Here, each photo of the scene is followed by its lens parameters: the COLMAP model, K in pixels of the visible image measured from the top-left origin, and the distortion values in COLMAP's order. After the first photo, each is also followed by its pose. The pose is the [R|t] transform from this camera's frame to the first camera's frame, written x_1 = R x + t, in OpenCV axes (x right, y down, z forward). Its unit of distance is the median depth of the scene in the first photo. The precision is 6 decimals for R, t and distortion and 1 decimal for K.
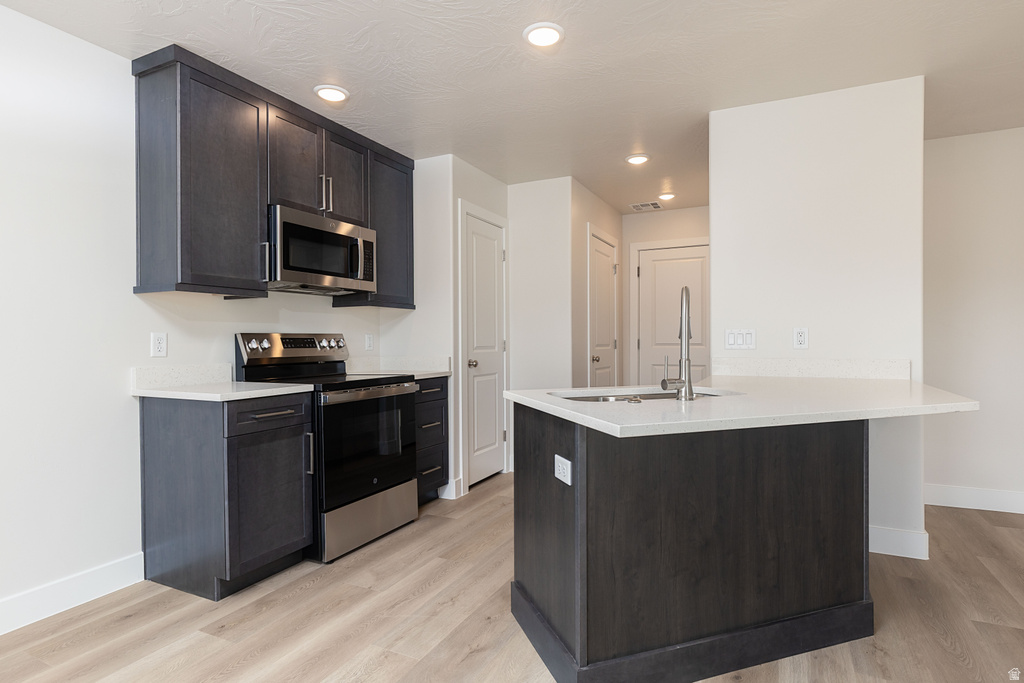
lens RADIAL K [[546.1, 0, 512.0], [0, 546.1, 341.5], [0, 0, 1]] dist [0.002309, 0.000004]
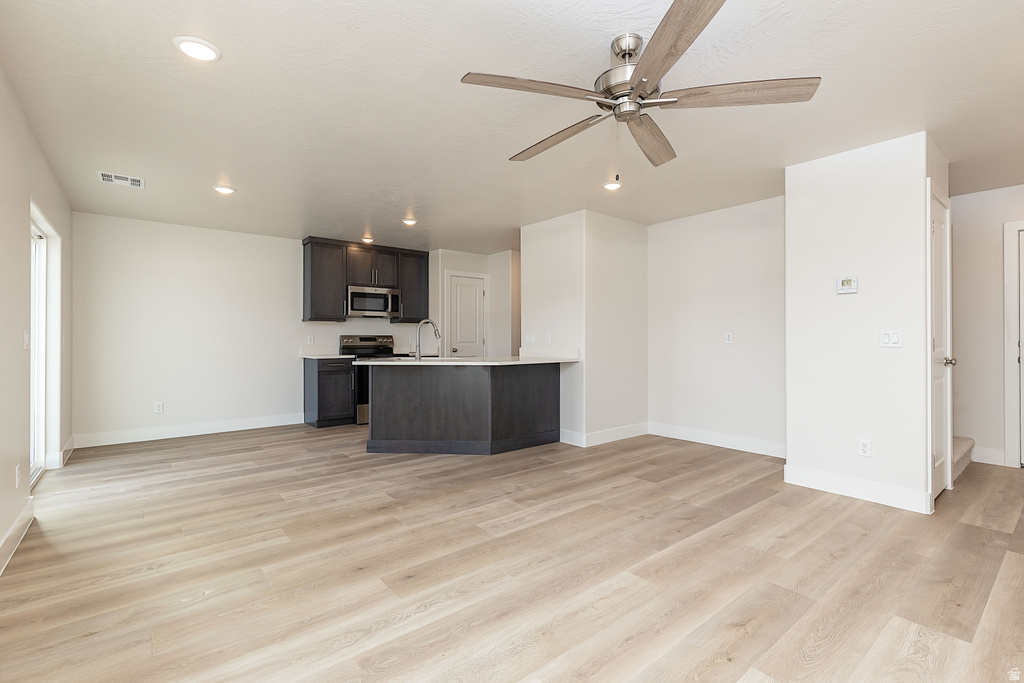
lens RADIAL K [[460.5, 0, 512.0], [0, 460.5, 341.5], [0, 0, 1]] dist [0.000063, 0.000090]
pose [[0.905794, 0.006577, -0.423667, 1.157751], [-0.005942, 0.999978, 0.002822, 0.003206], [0.423677, -0.000039, 0.905814, -0.623310]]
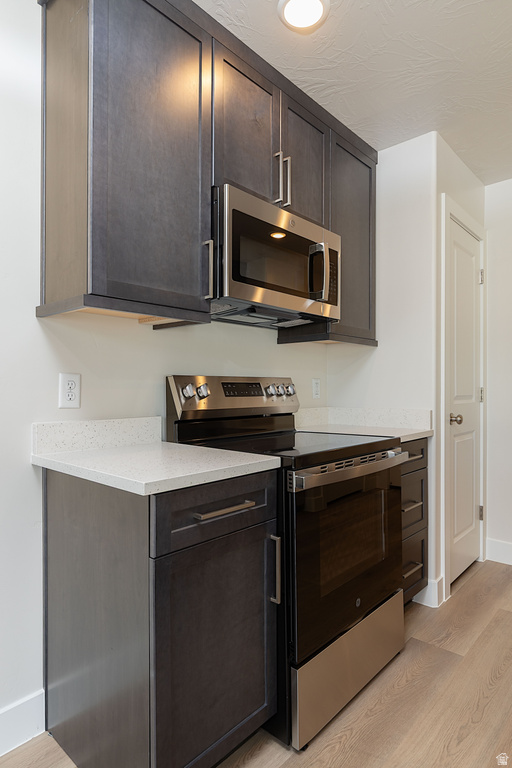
lens RADIAL K [[451.7, 0, 234.9], [0, 451.7, 383.6], [0, 0, 1]] dist [0.003916, 0.001421]
pose [[0.954171, 0.007559, -0.299166, -0.240604], [-0.009615, 0.999939, -0.005401, -0.001994], [0.299107, 0.008030, 0.954186, 0.456734]]
